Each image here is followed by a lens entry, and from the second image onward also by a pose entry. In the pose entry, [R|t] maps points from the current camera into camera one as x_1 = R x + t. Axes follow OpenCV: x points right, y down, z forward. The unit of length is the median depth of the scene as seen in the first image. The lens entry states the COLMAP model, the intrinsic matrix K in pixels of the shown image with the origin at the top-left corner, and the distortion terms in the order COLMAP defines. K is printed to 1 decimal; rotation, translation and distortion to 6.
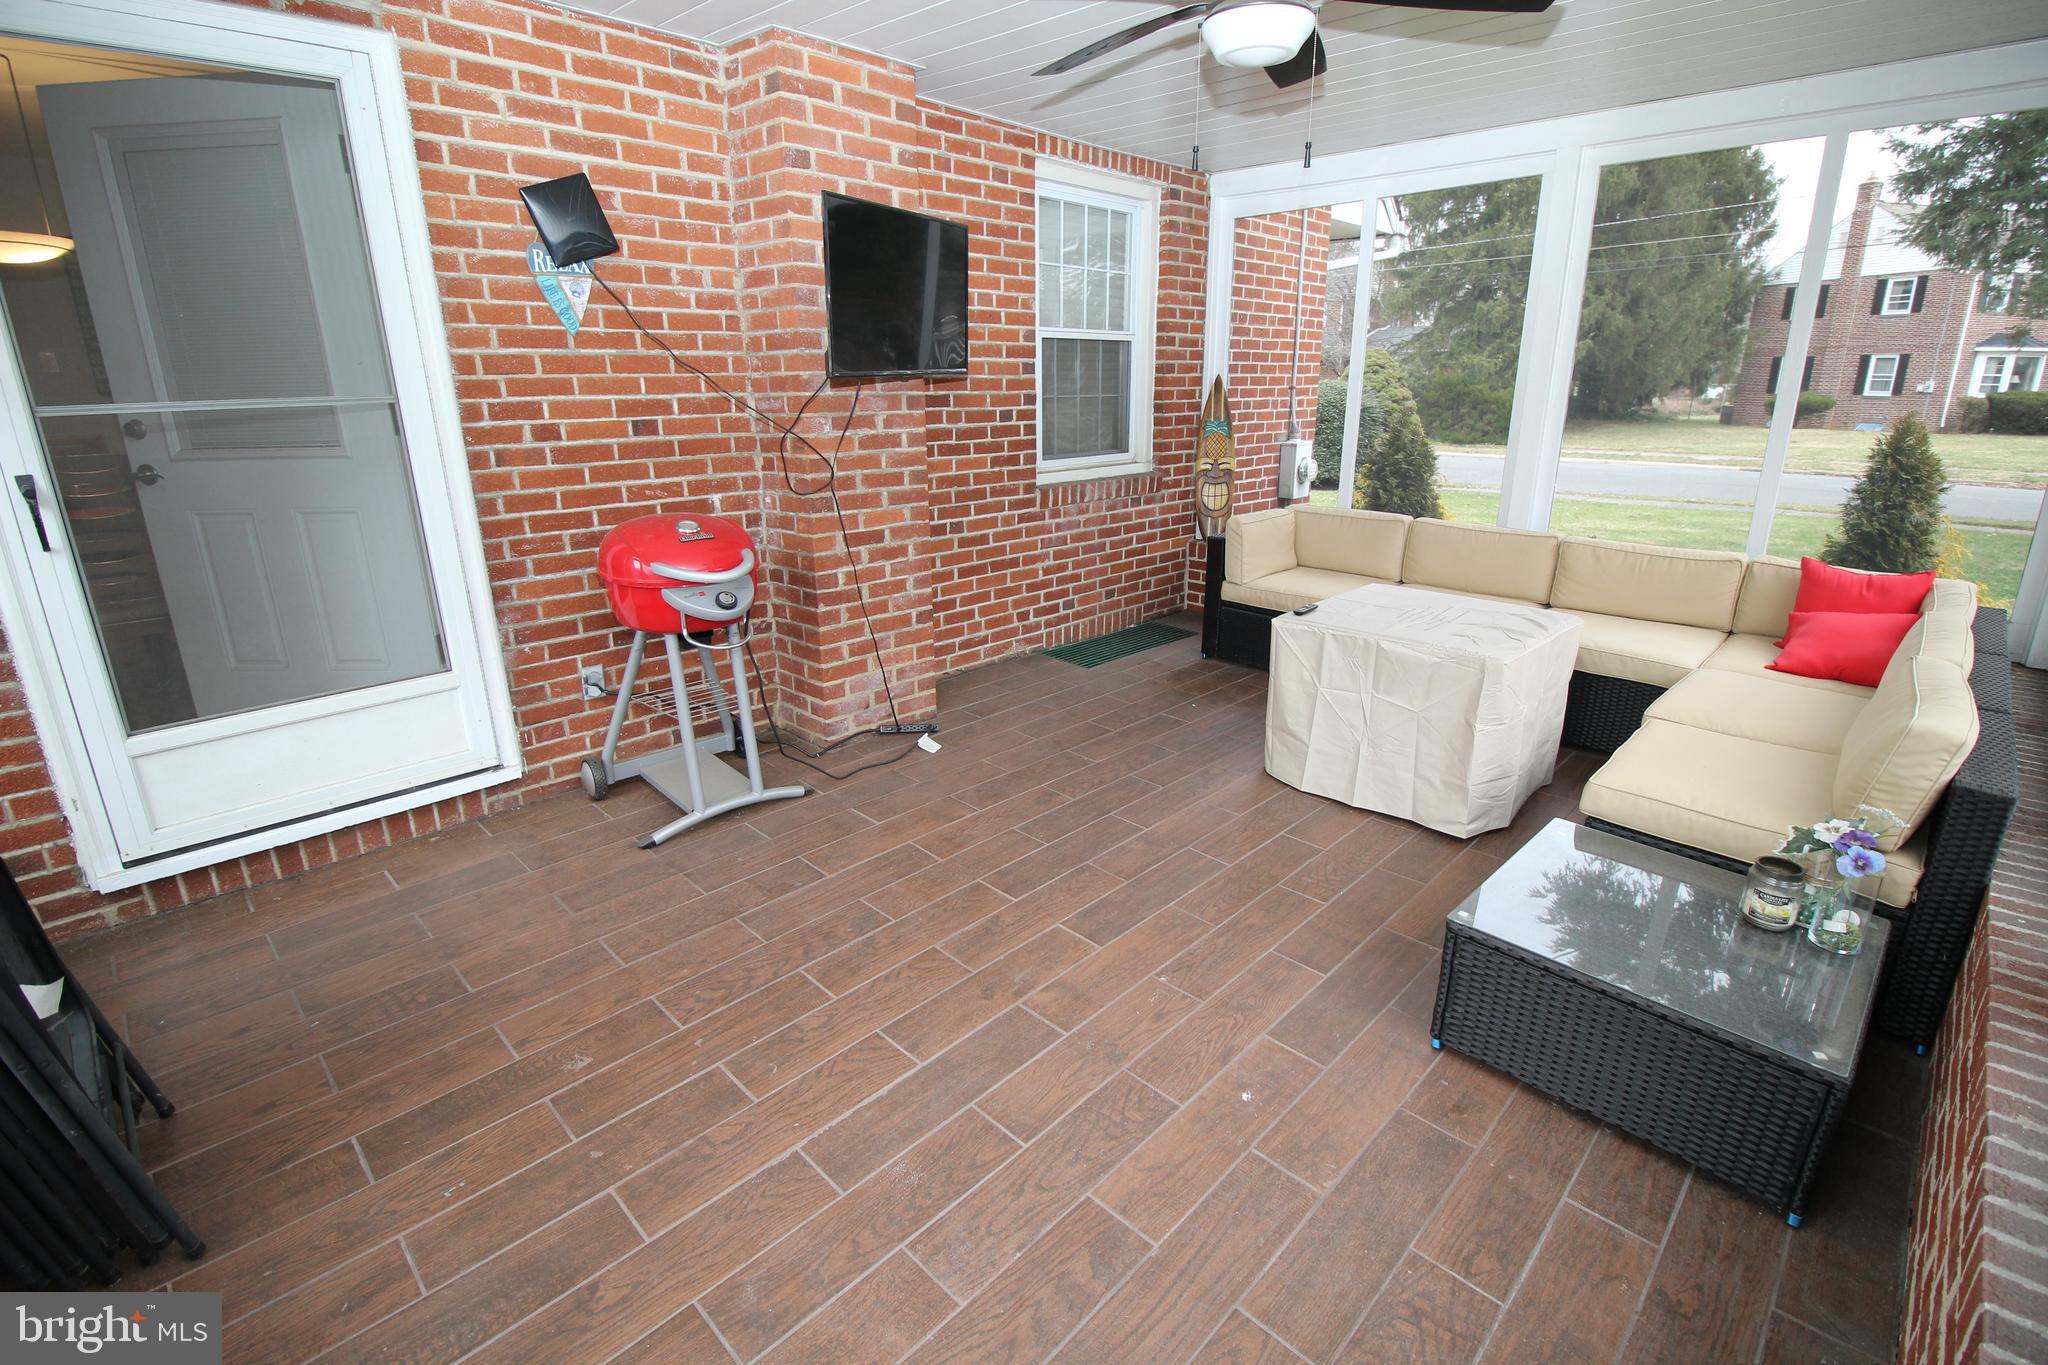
lens RADIAL K [[949.9, 0, 1019.9], [0, 949.9, 663.1], [0, 0, 1]] dist [-0.000410, -0.011128]
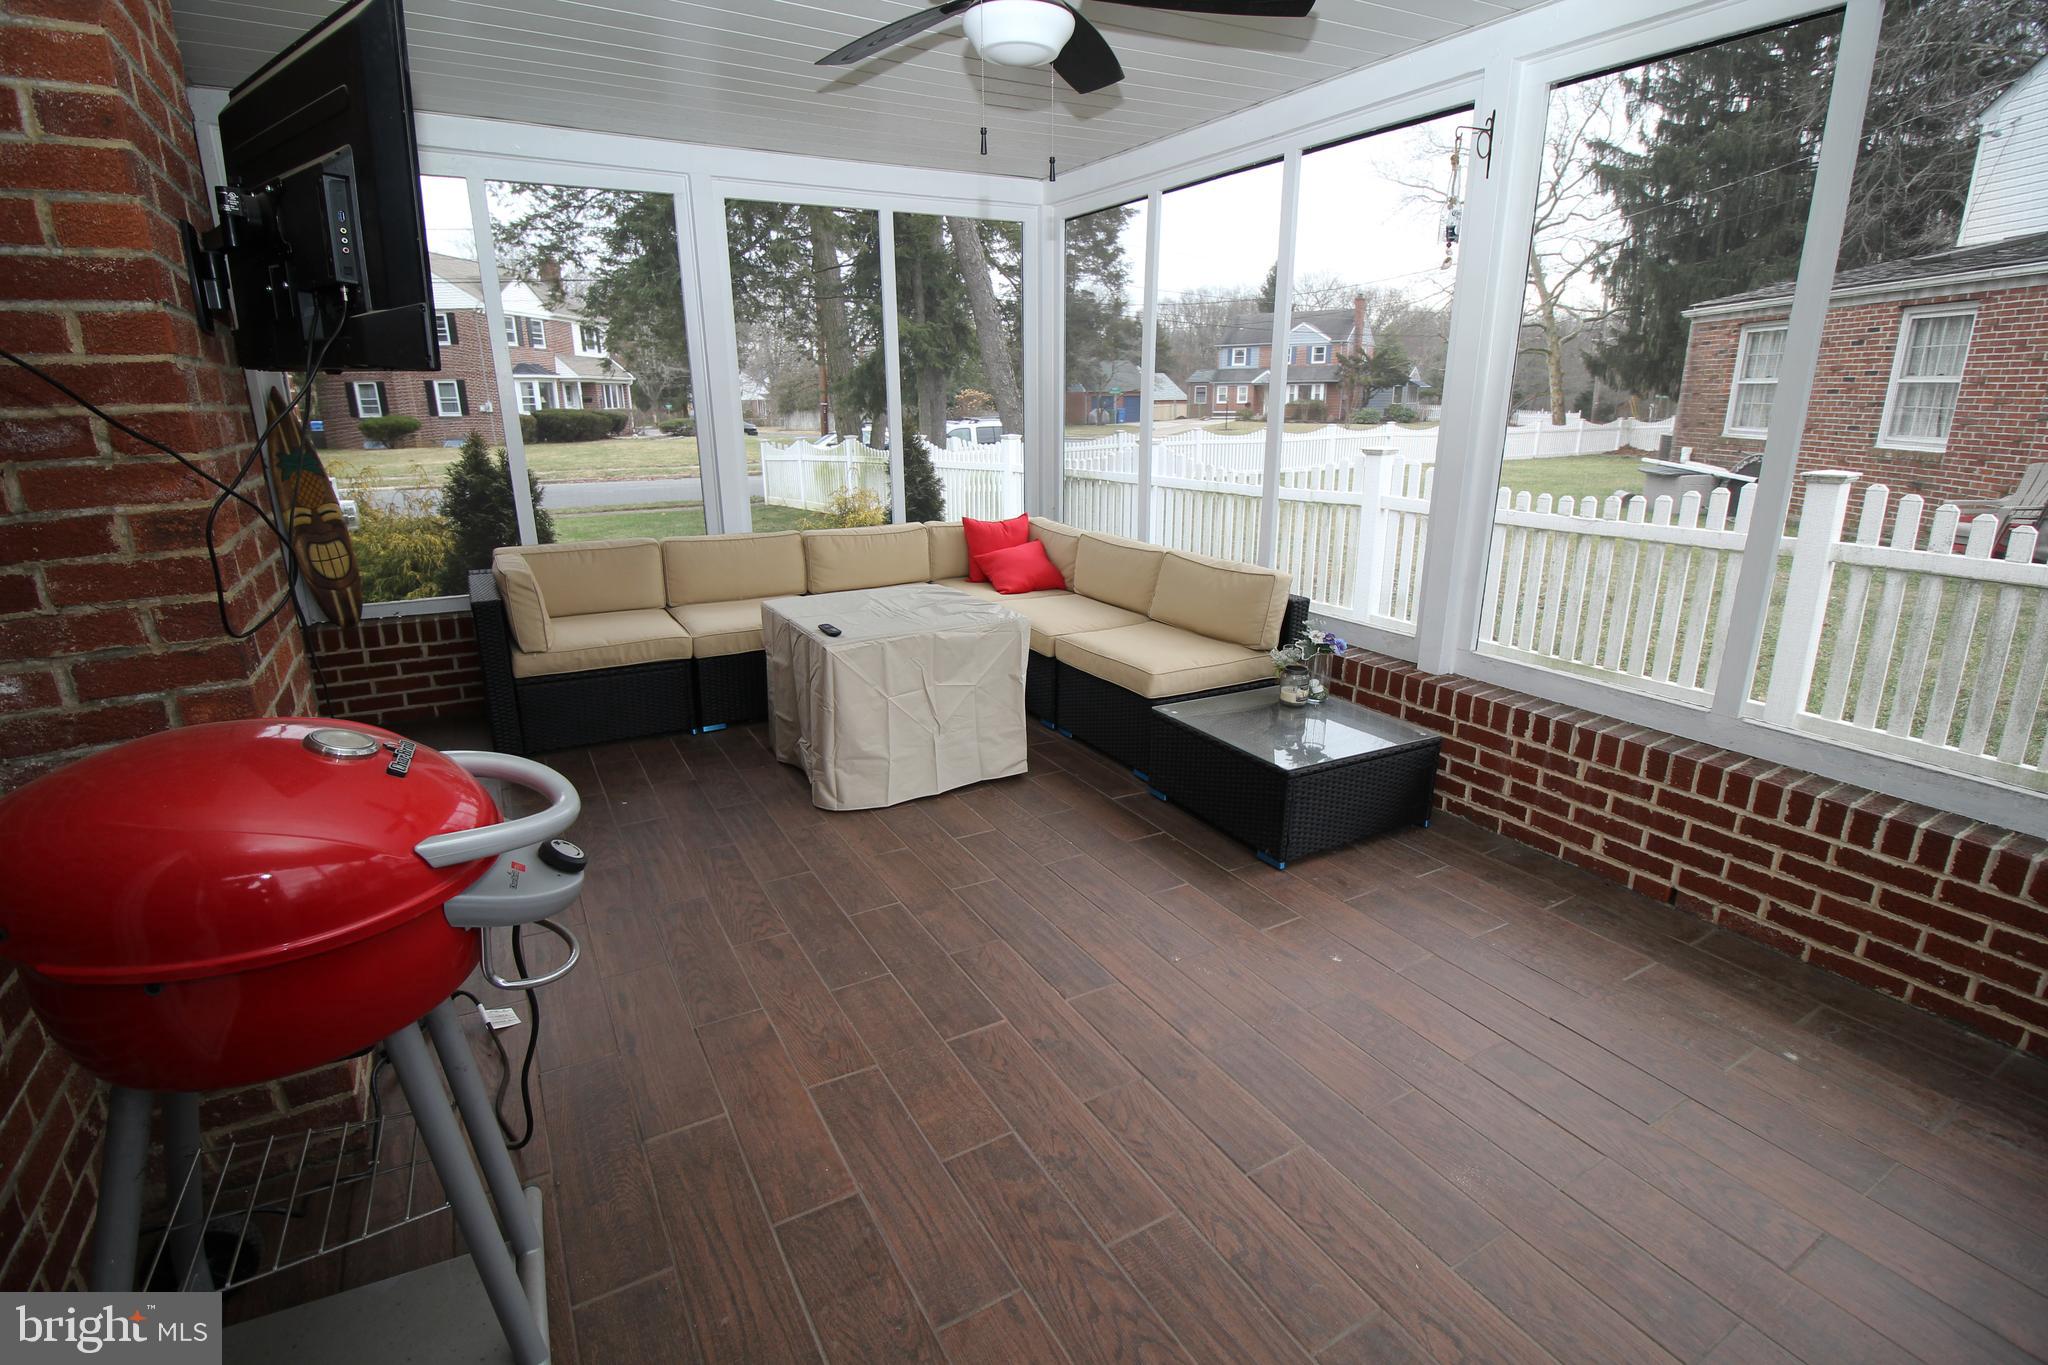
lens RADIAL K [[949.9, 0, 1015.2], [0, 949.9, 665.6], [0, 0, 1]] dist [-0.000410, -0.011128]
pose [[0.262790, -0.258216, 0.929659, -0.437316], [0.279900, 0.942492, 0.182660, -0.116827], [-0.923362, 0.212210, 0.319952, 0.432688]]
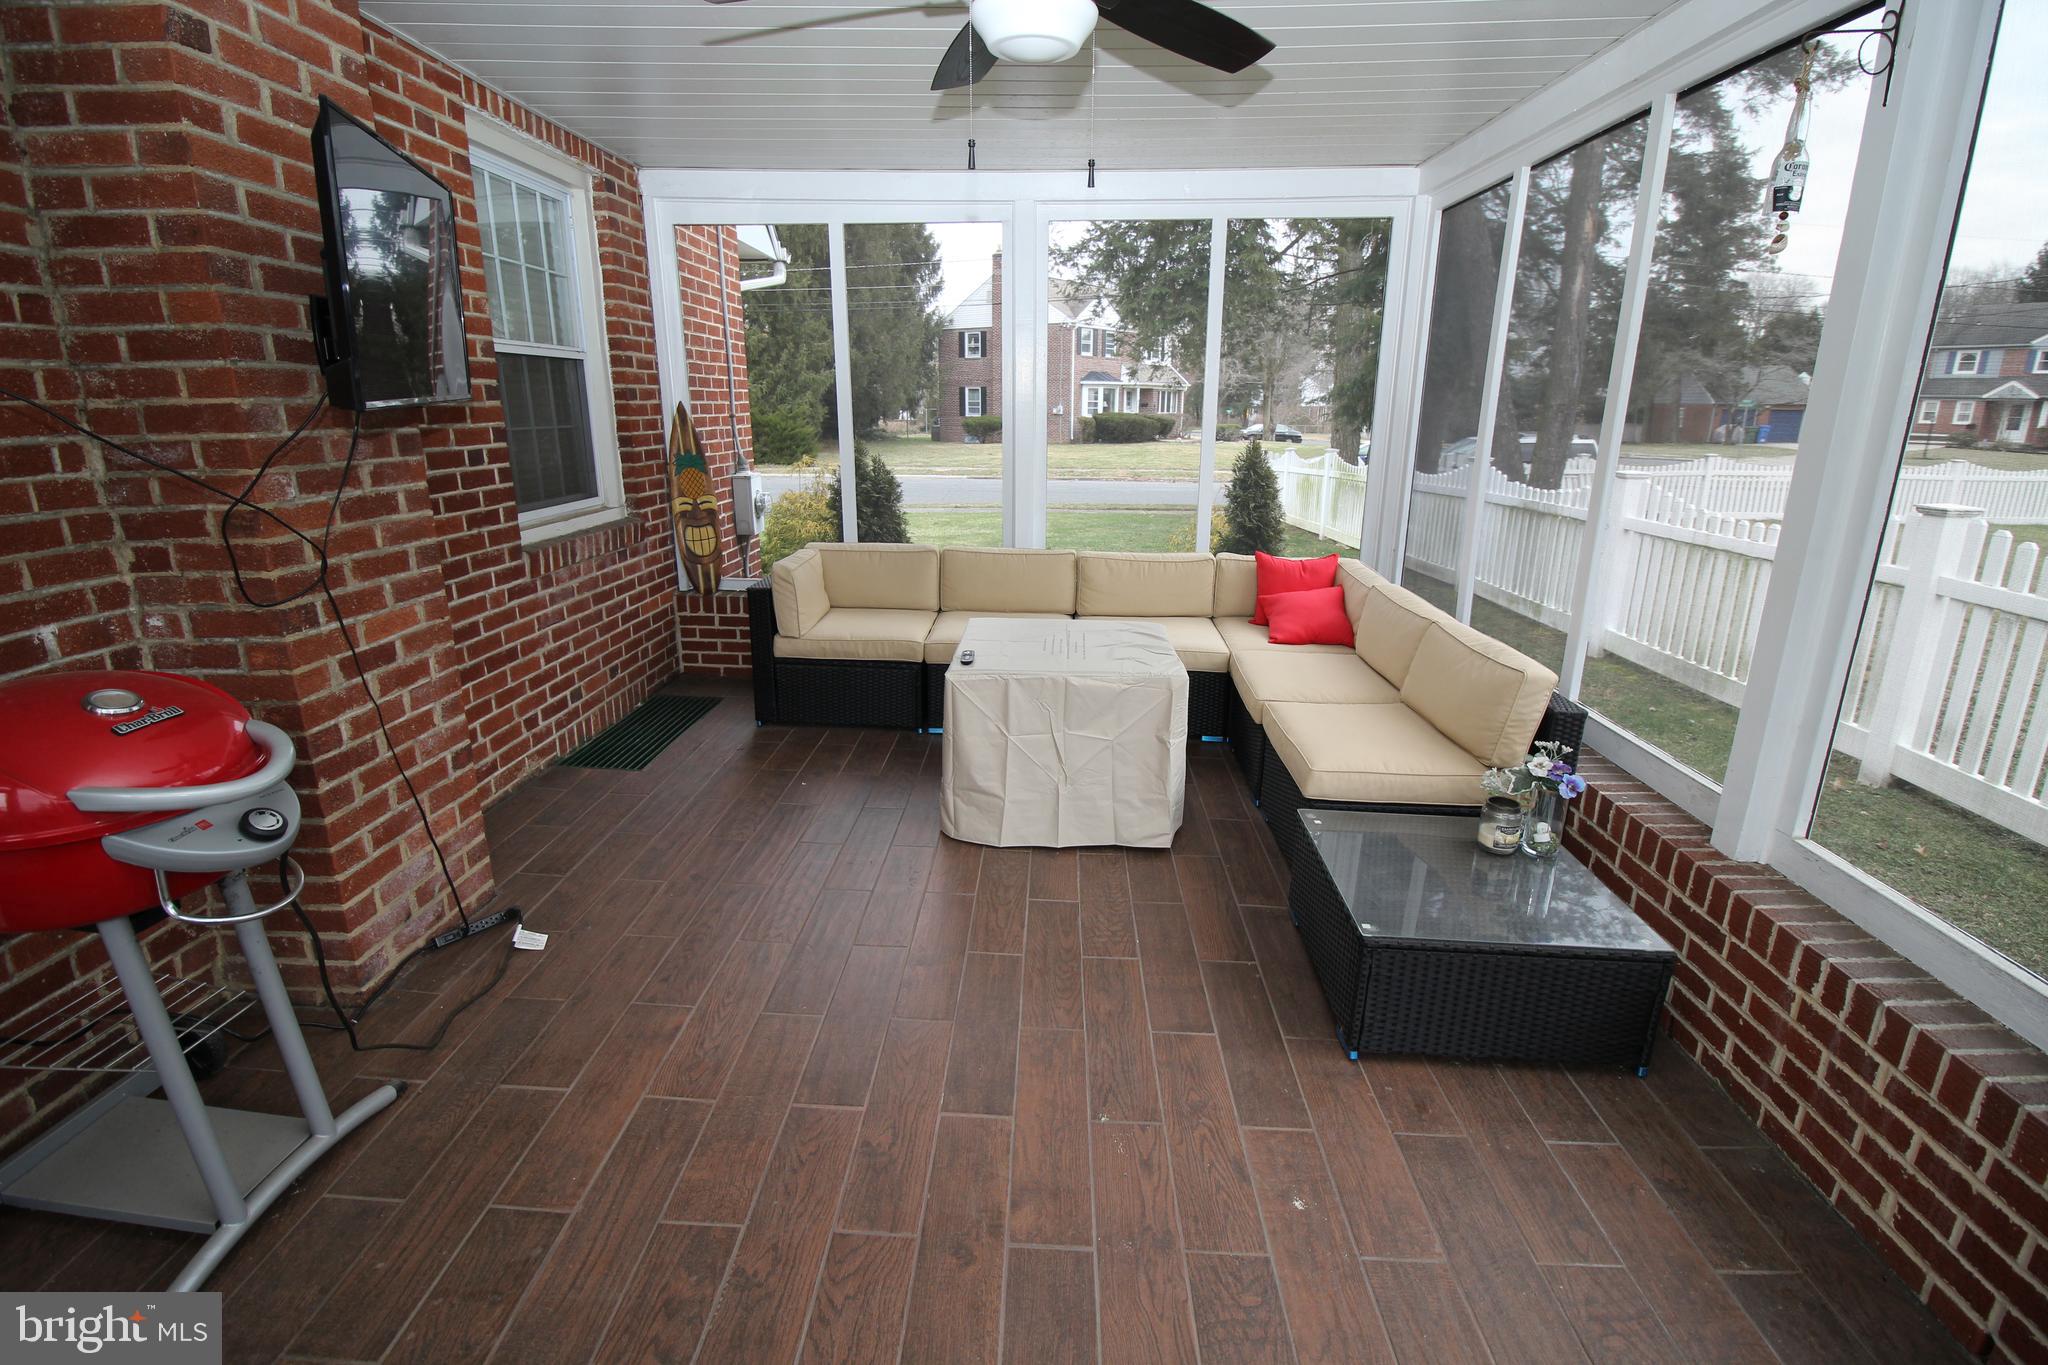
lens RADIAL K [[949.9, 0, 1023.0], [0, 949.9, 661.2], [0, 0, 1]] dist [-0.000410, -0.011128]
pose [[0.736164, -0.167256, 0.655811, -0.221424], [0.182434, 0.982155, 0.045700, -0.069207], [-0.651752, 0.086000, 0.753540, 0.209958]]
